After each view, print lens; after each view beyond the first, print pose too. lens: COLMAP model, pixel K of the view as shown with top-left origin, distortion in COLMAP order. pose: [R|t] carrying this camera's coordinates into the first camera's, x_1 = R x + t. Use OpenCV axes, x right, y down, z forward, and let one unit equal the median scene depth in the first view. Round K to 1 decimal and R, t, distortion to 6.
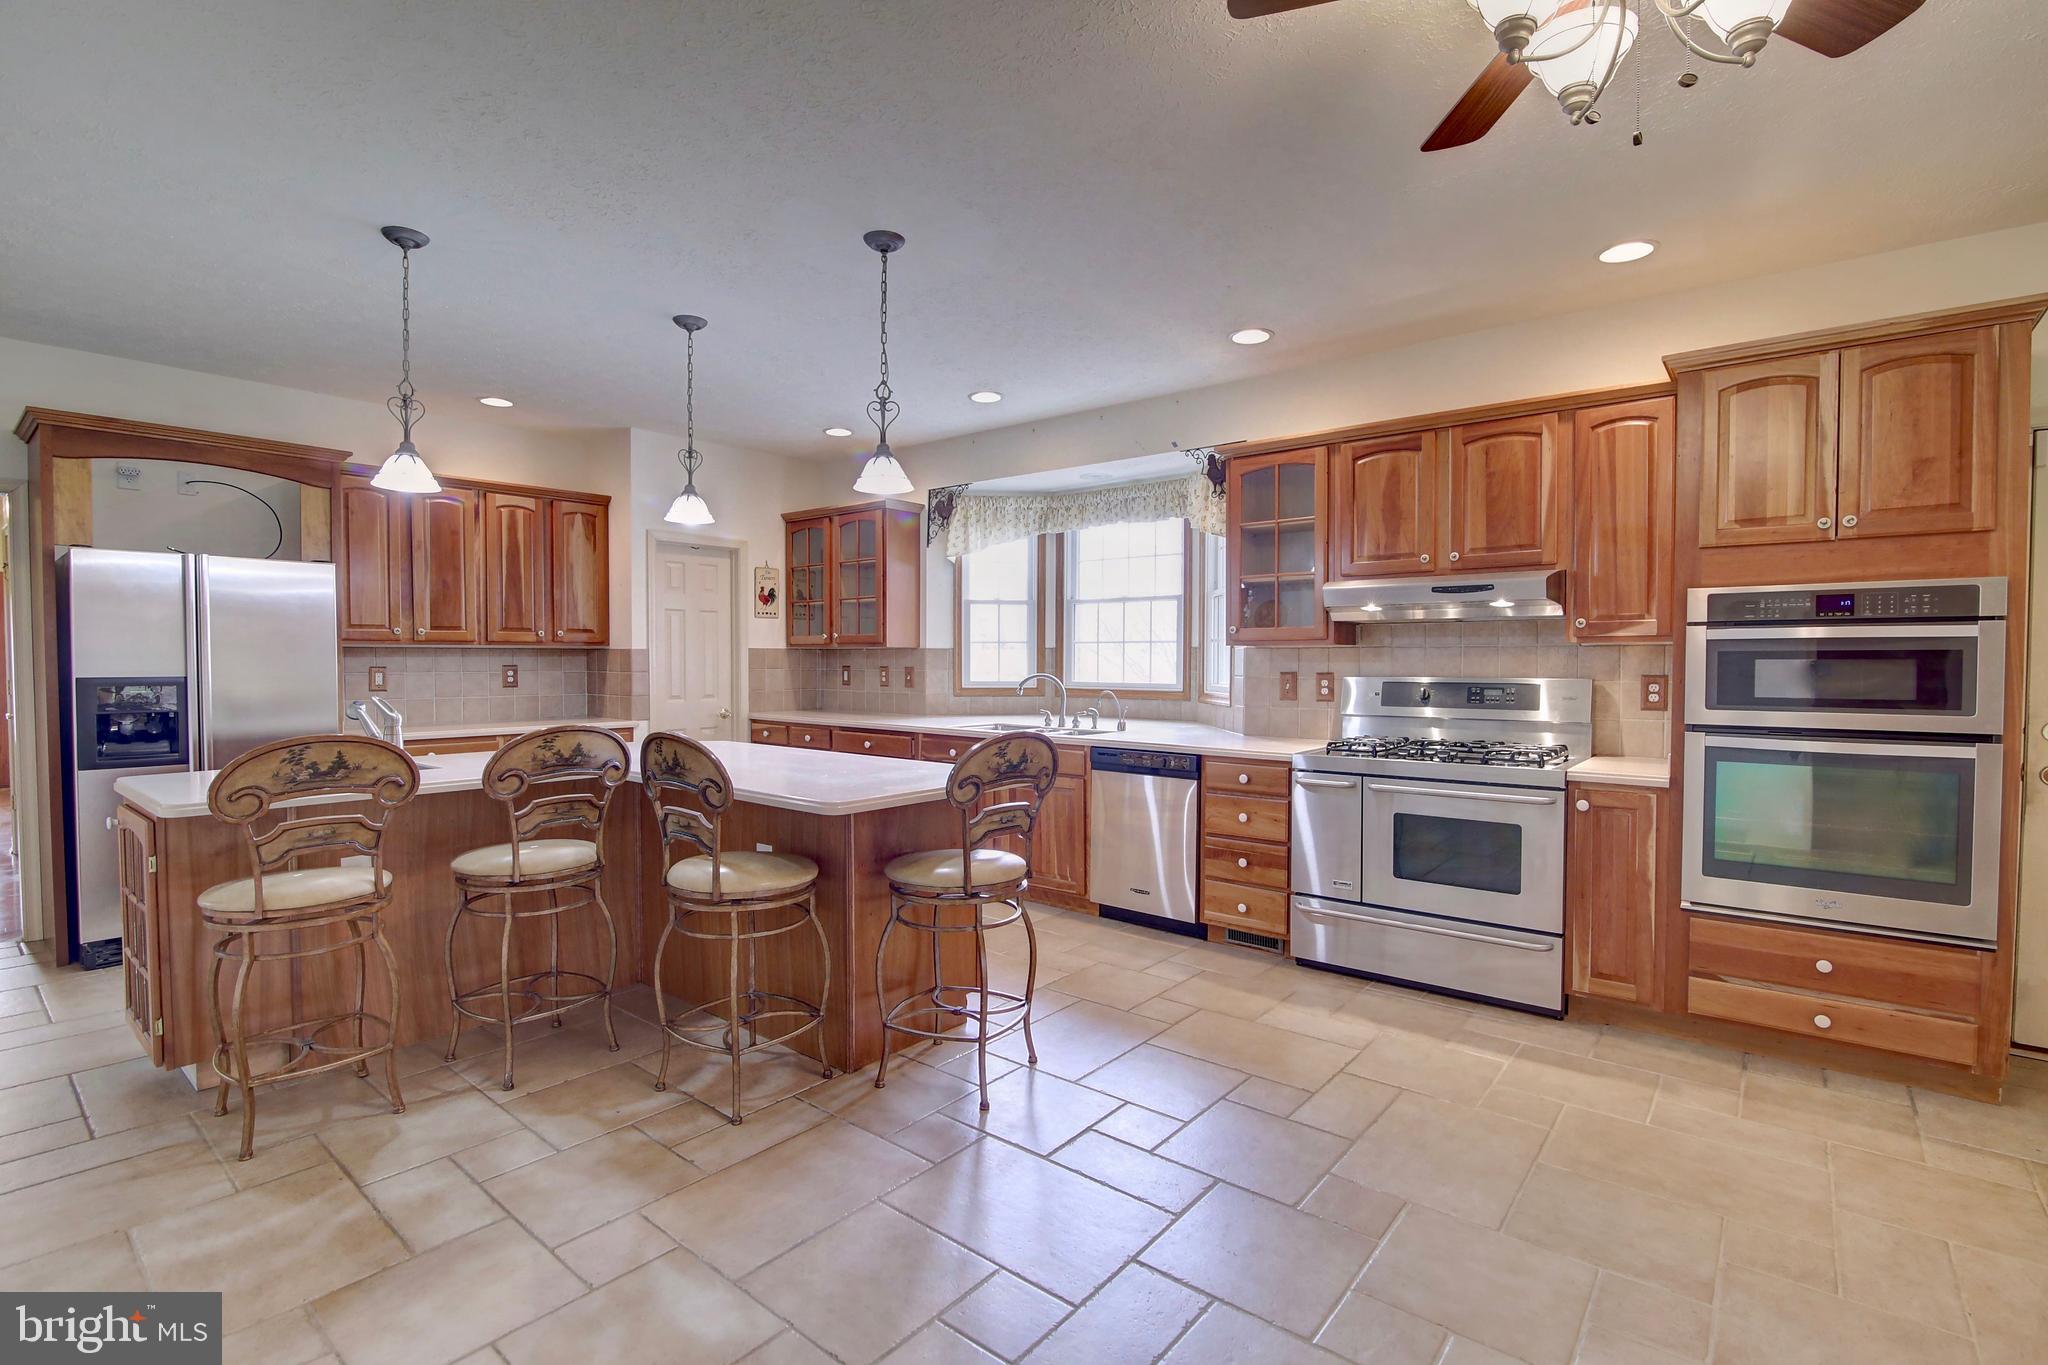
lens RADIAL K [[944.4, 0, 1028.0], [0, 944.4, 685.5], [0, 0, 1]] dist [-0.024613, 0.005911]
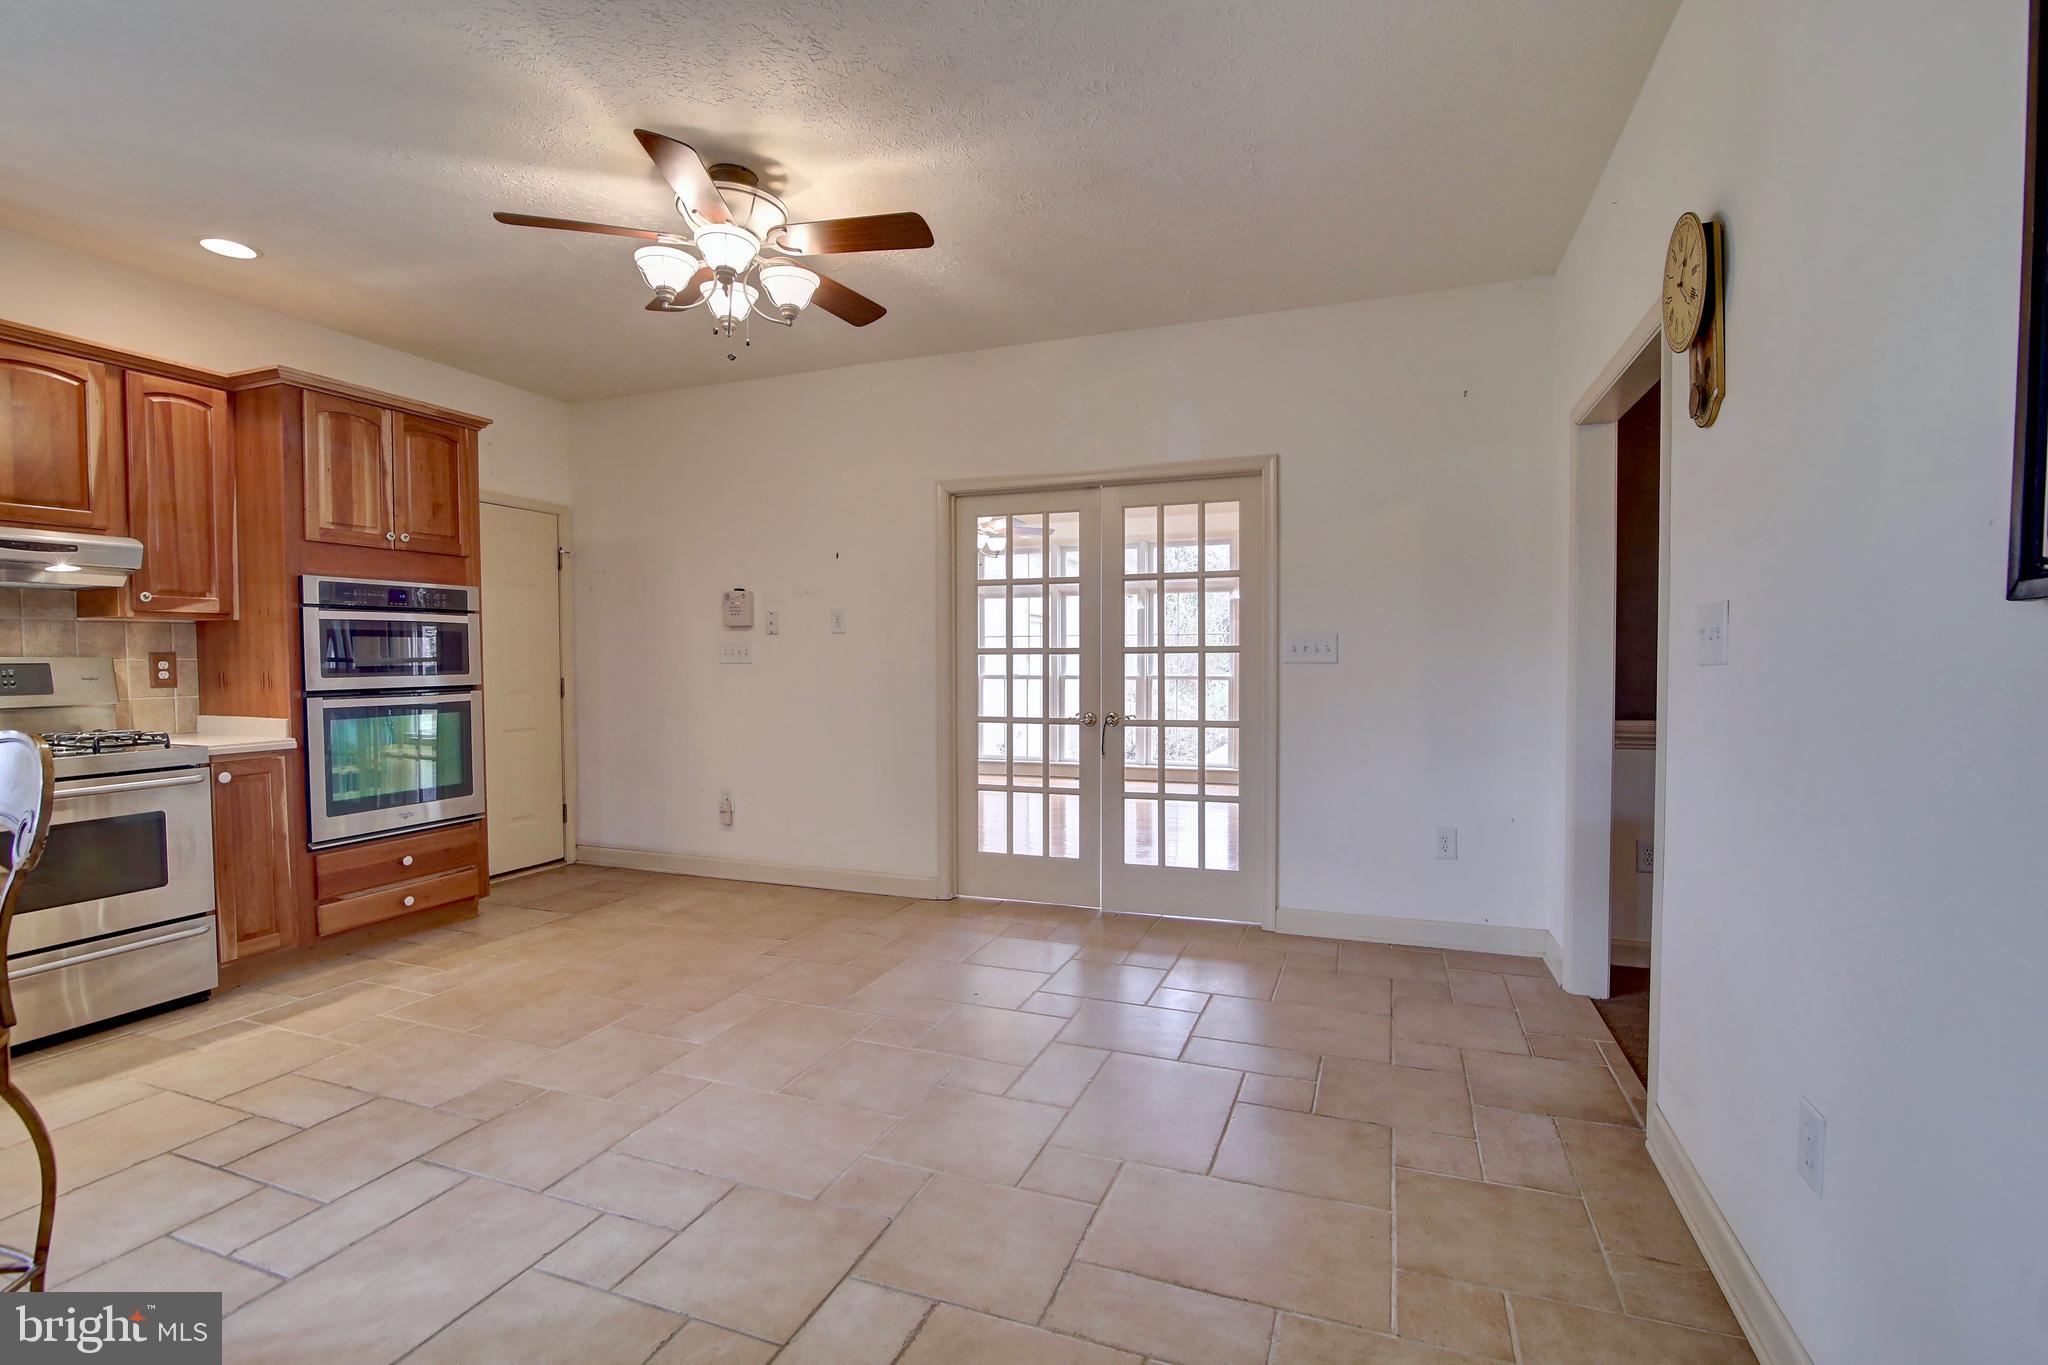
lens RADIAL K [[944.4, 0, 1028.0], [0, 944.4, 685.5], [0, 0, 1]] dist [-0.024613, 0.005911]
pose [[-0.323620, -0.029926, 0.945714, -0.608480], [0.030229, 0.998662, 0.041946, 0.011129], [-0.945704, 0.042163, -0.322283, 0.467964]]
